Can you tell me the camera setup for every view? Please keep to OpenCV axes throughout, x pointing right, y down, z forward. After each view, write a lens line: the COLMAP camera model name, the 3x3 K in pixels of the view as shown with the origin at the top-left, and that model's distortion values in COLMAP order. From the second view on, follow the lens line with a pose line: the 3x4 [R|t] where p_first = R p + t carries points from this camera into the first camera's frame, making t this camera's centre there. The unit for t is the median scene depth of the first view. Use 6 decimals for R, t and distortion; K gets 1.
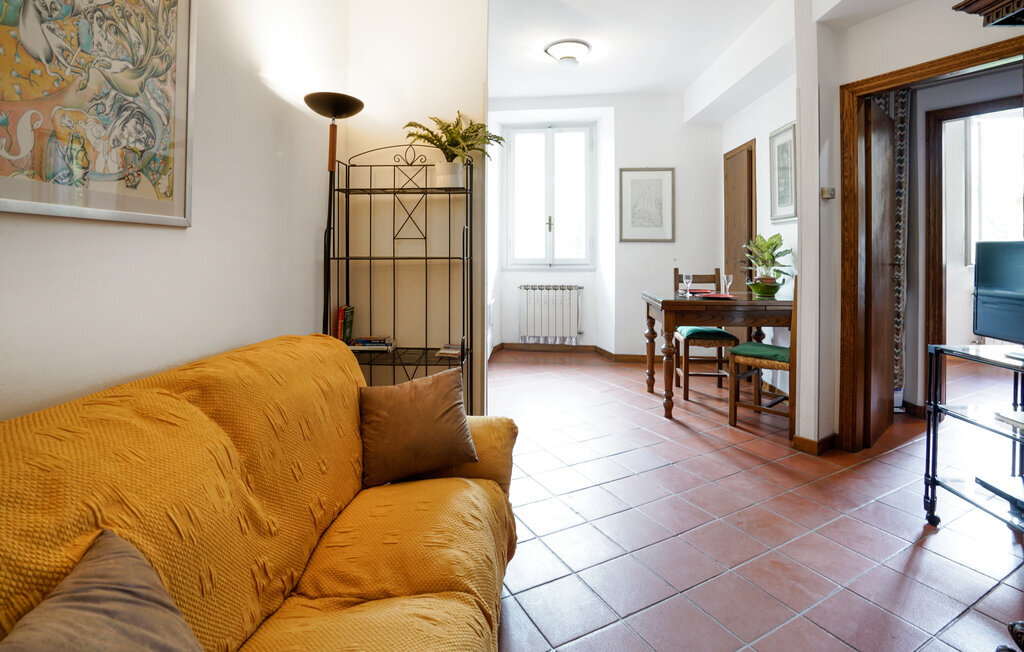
lens RADIAL K [[471.3, 0, 517.1], [0, 471.3, 248.7], [0, 0, 1]] dist [-0.002096, 0.000096]
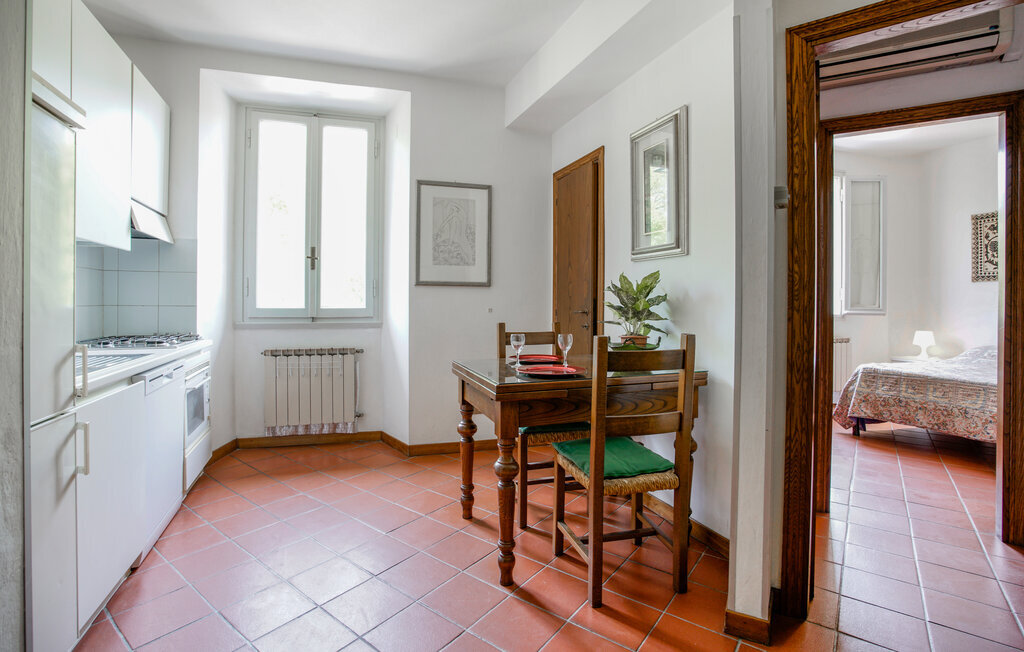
lens RADIAL K [[486.6, 0, 528.4], [0, 486.6, 309.2], [0, 0, 1]] dist [-0.059848, 0.000311]
pose [[0.899578, 0.000164, 0.436759, 0.059157], [-0.008557, 0.999815, 0.017250, 0.007885], [-0.436675, -0.019255, 0.899413, 0.309677]]
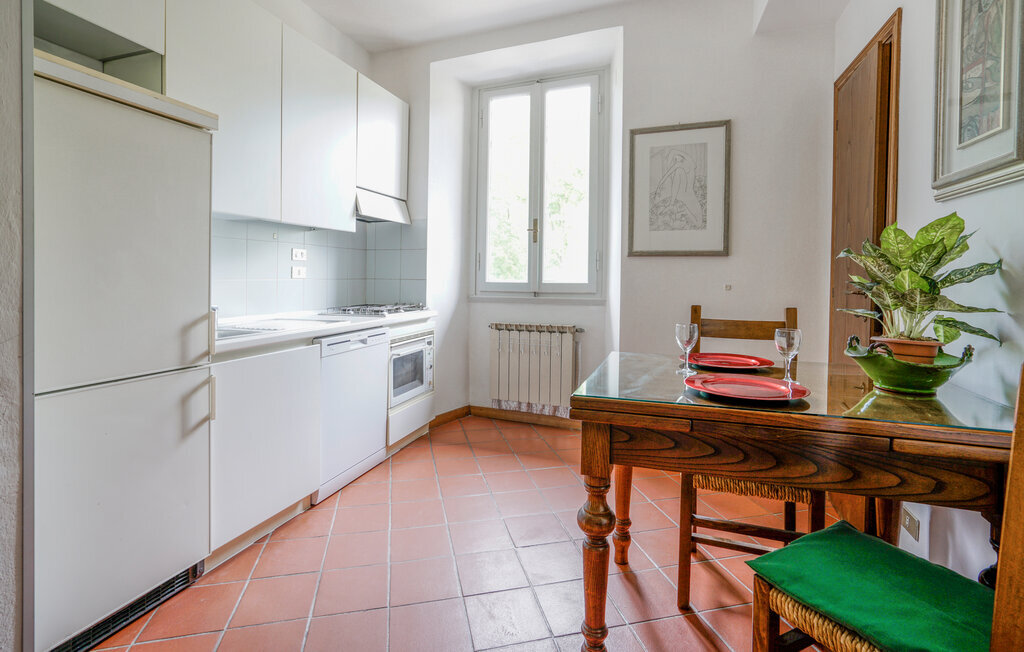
lens RADIAL K [[505.5, 0, 462.0], [0, 505.5, 284.6], [0, 0, 1]] dist [-0.062274, 0.033936]
pose [[0.958463, 0.011298, -0.284994, 0.216680], [-0.004940, 0.999723, 0.023019, 0.007897], [0.285175, -0.020655, 0.958253, 0.381736]]
